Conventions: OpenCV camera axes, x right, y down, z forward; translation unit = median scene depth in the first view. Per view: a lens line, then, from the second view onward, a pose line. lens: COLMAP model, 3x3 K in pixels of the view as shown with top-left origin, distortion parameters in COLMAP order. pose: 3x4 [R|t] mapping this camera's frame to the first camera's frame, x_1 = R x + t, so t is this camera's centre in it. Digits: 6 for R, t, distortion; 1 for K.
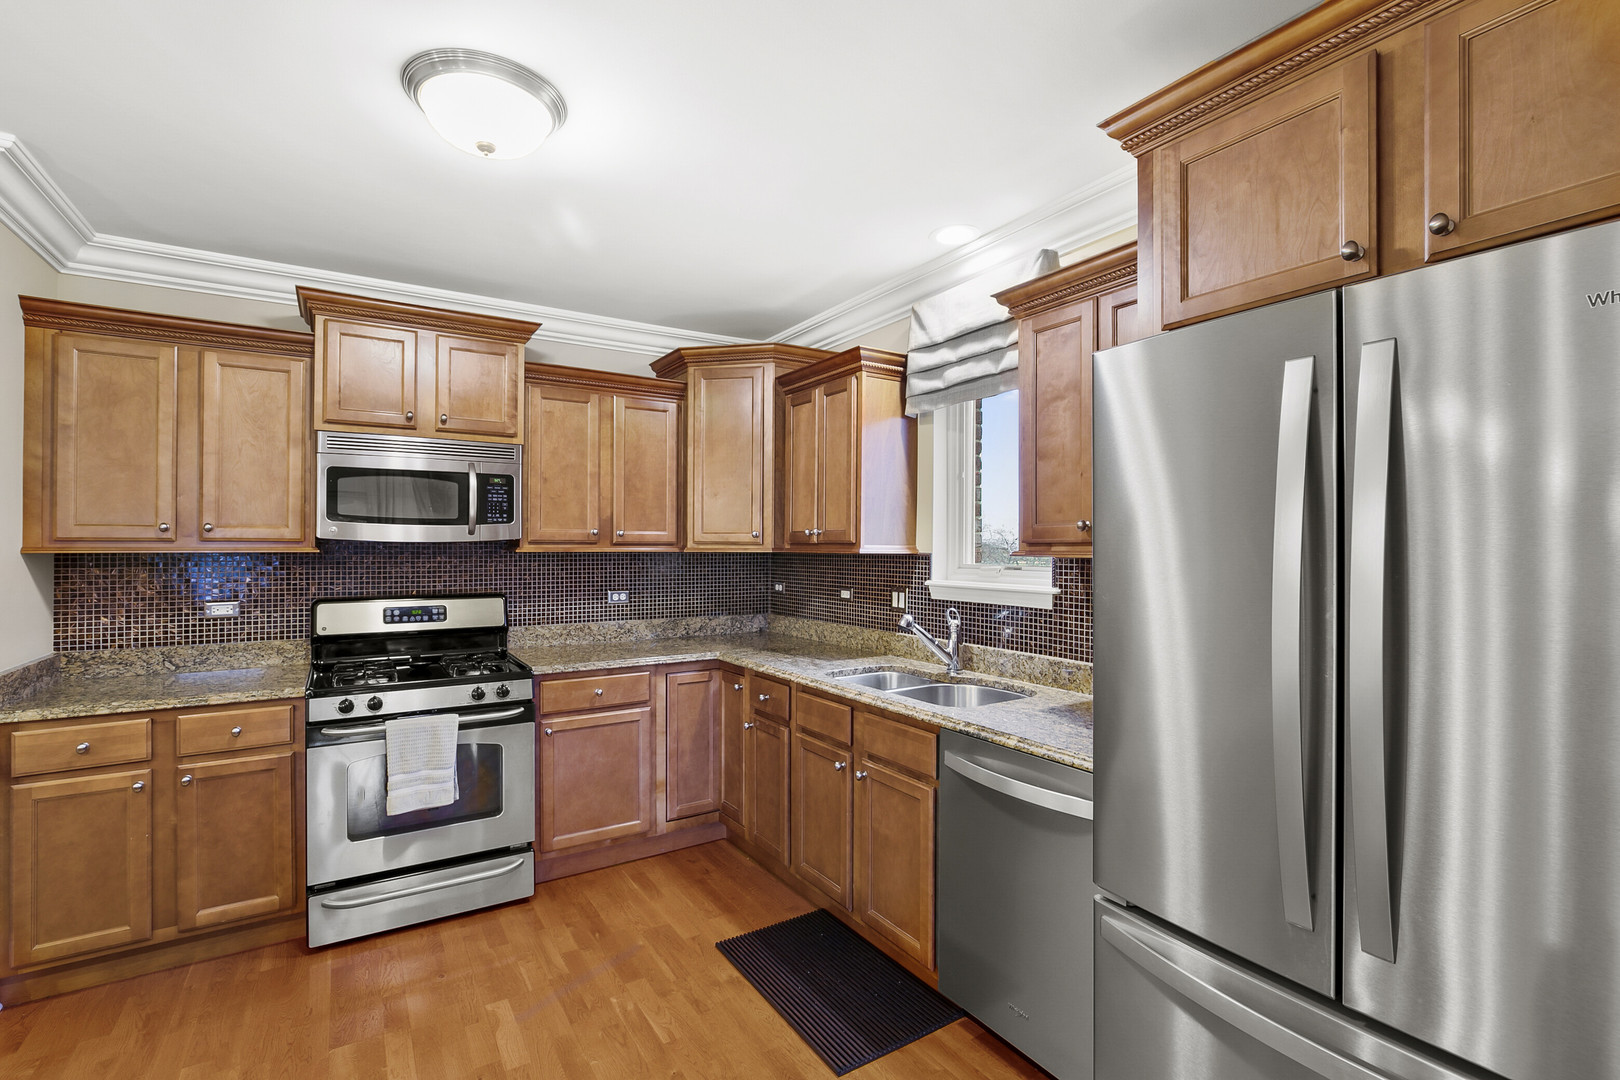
lens RADIAL K [[756.0, 0, 833.9], [0, 756.0, 541.5], [0, 0, 1]] dist [-0.015273, 0.004396]
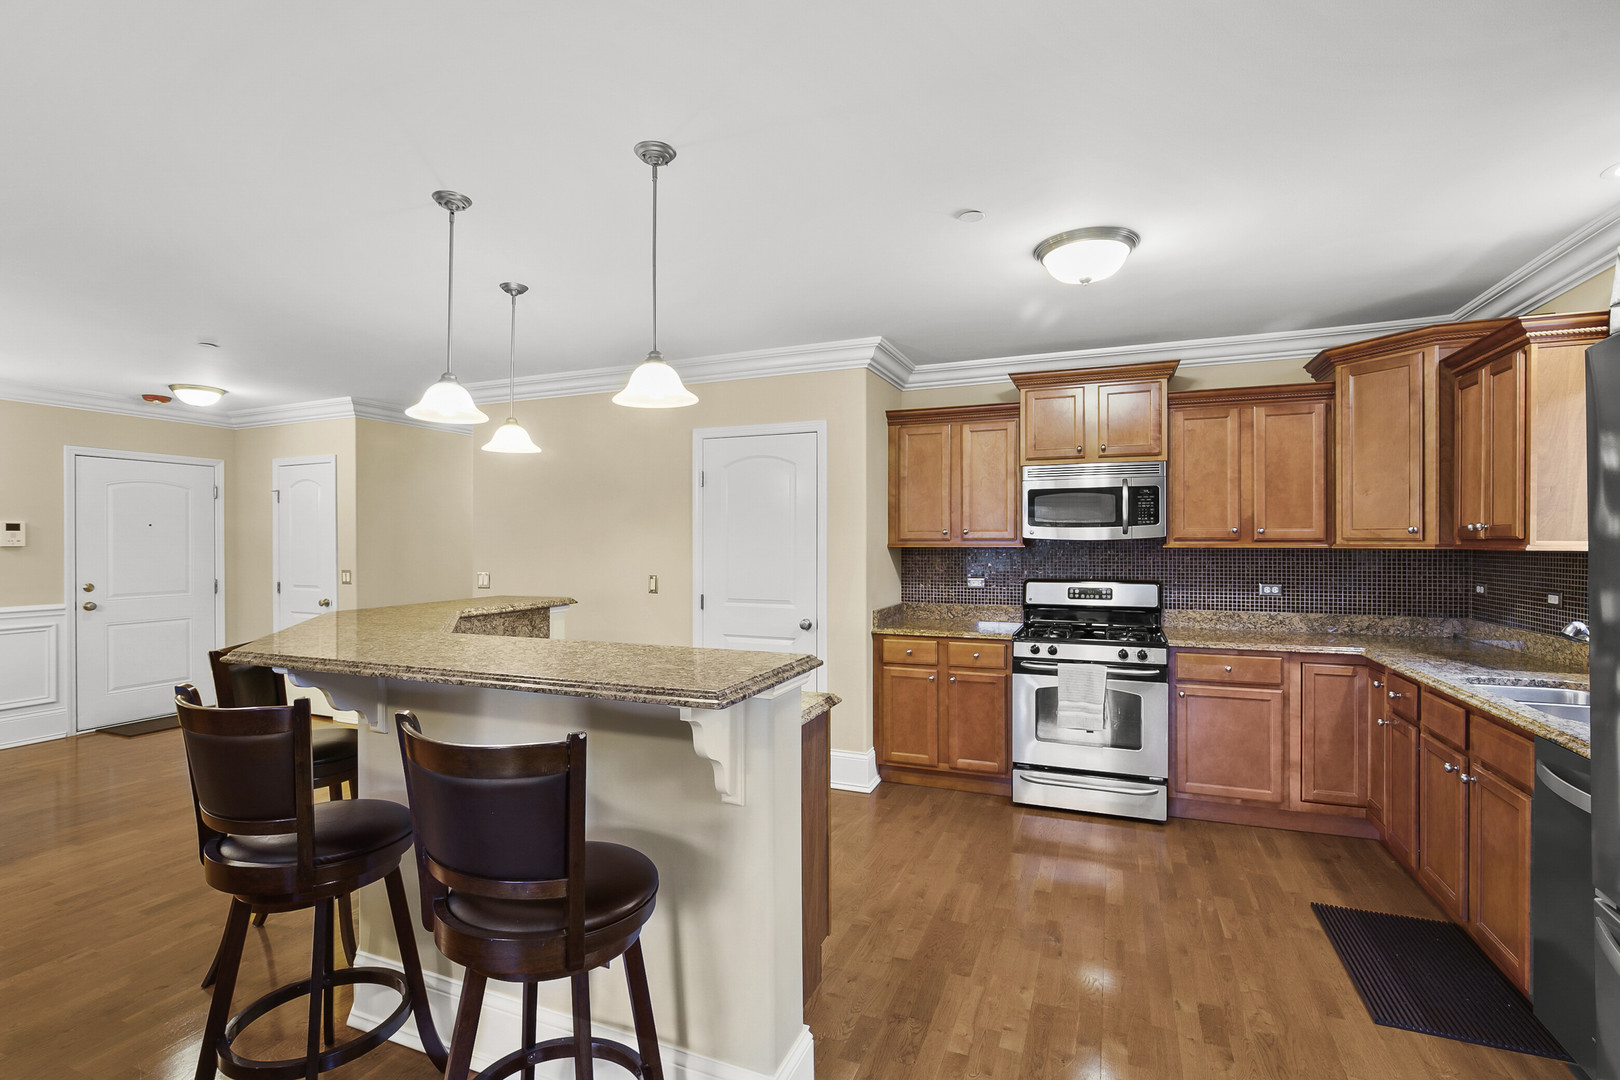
lens RADIAL K [[756.0, 0, 797.2], [0, 756.0, 540.9], [0, 0, 1]] dist [-0.015273, 0.004396]
pose [[0.562479, -0.002961, -0.826806, 0.288171], [0.006867, 0.999976, 0.001091, -0.002627], [0.826783, -0.006291, 0.562486, -0.208357]]
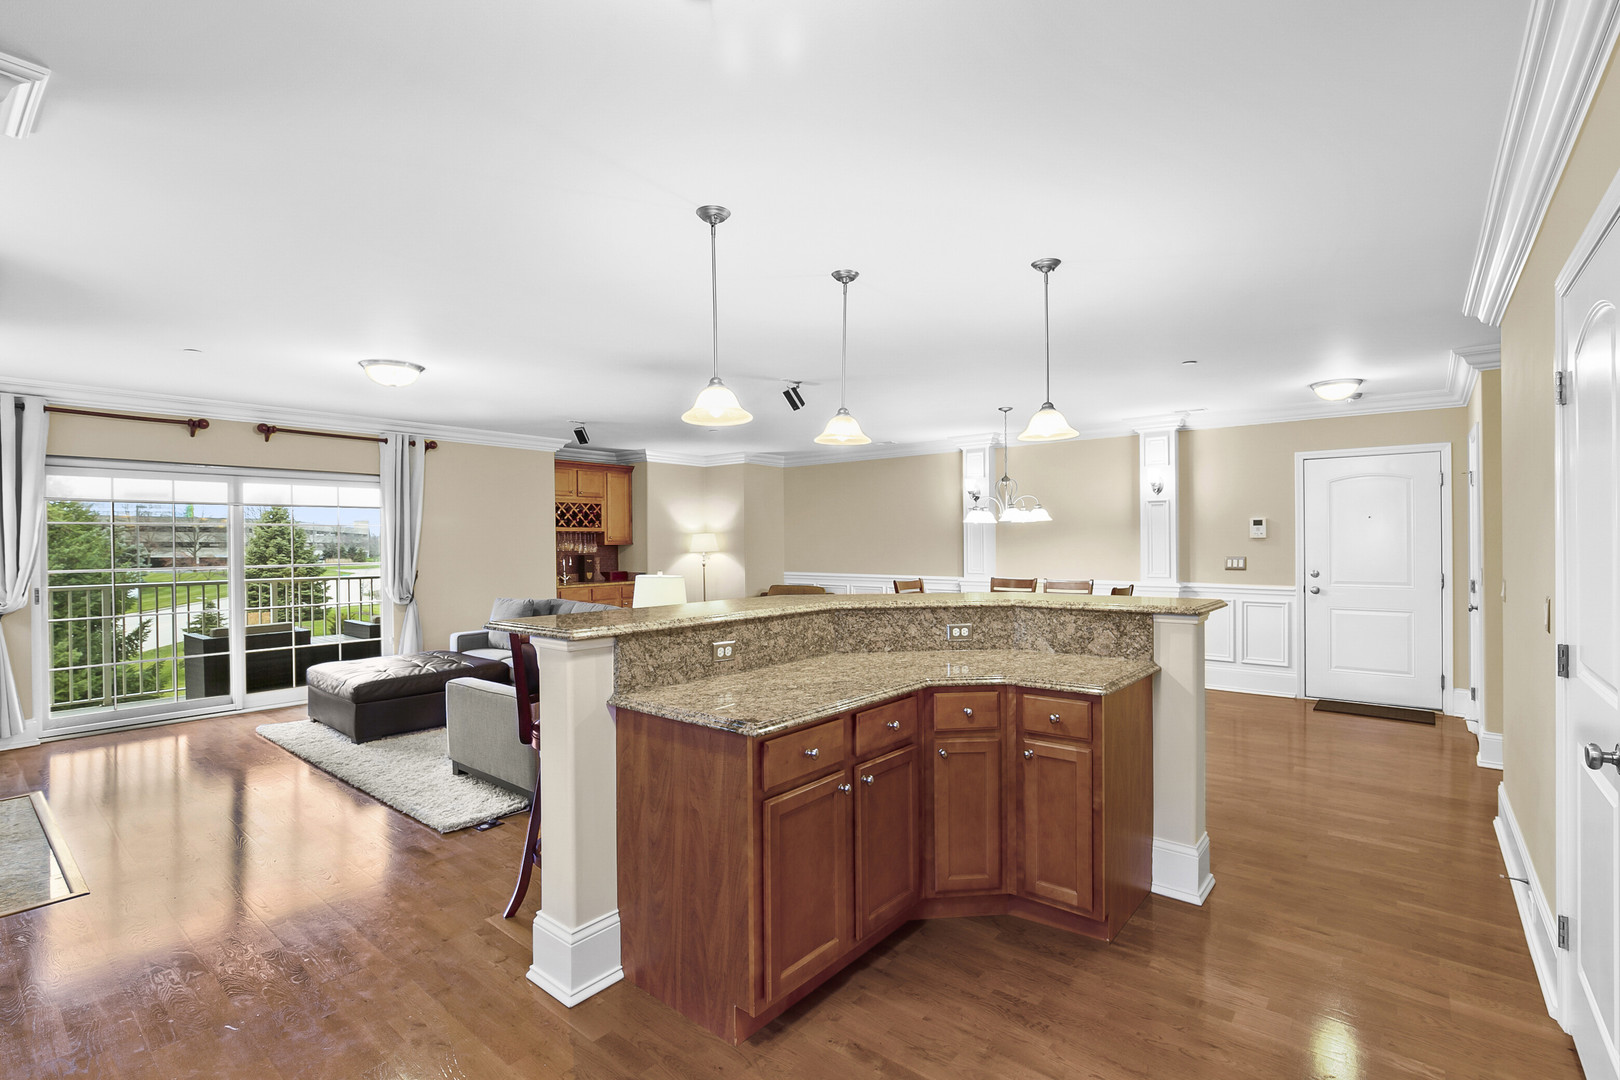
lens RADIAL K [[756.0, 0, 818.4], [0, 756.0, 543.7], [0, 0, 1]] dist [-0.015273, 0.004396]
pose [[-0.962807, 0.005959, -0.270124, -0.275232], [0.006570, 0.999977, -0.001359, 0.010667], [0.270110, -0.003084, -0.962824, 0.993222]]
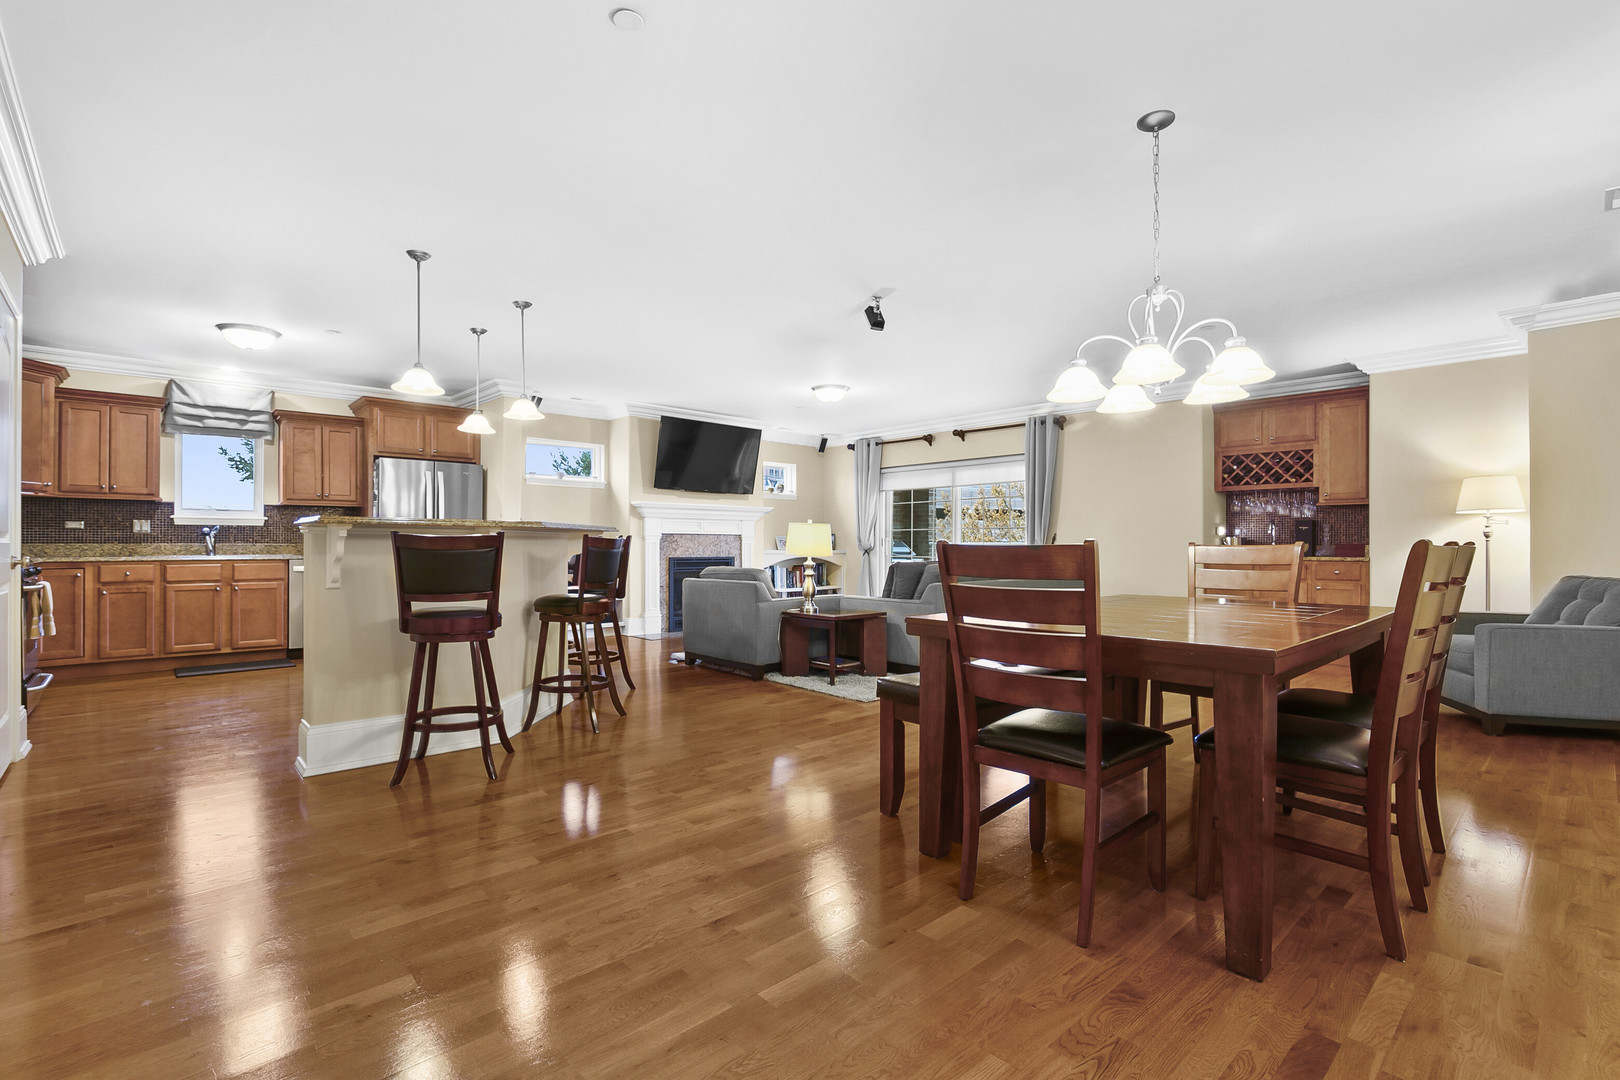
lens RADIAL K [[756.0, 0, 820.9], [0, 756.0, 548.7], [0, 0, 1]] dist [-0.015273, 0.004396]
pose [[-0.153501, -0.002668, 0.988145, -2.329636], [-0.003537, 0.999991, 0.002150, 0.142731], [-0.988142, -0.003165, -0.153509, -0.454295]]
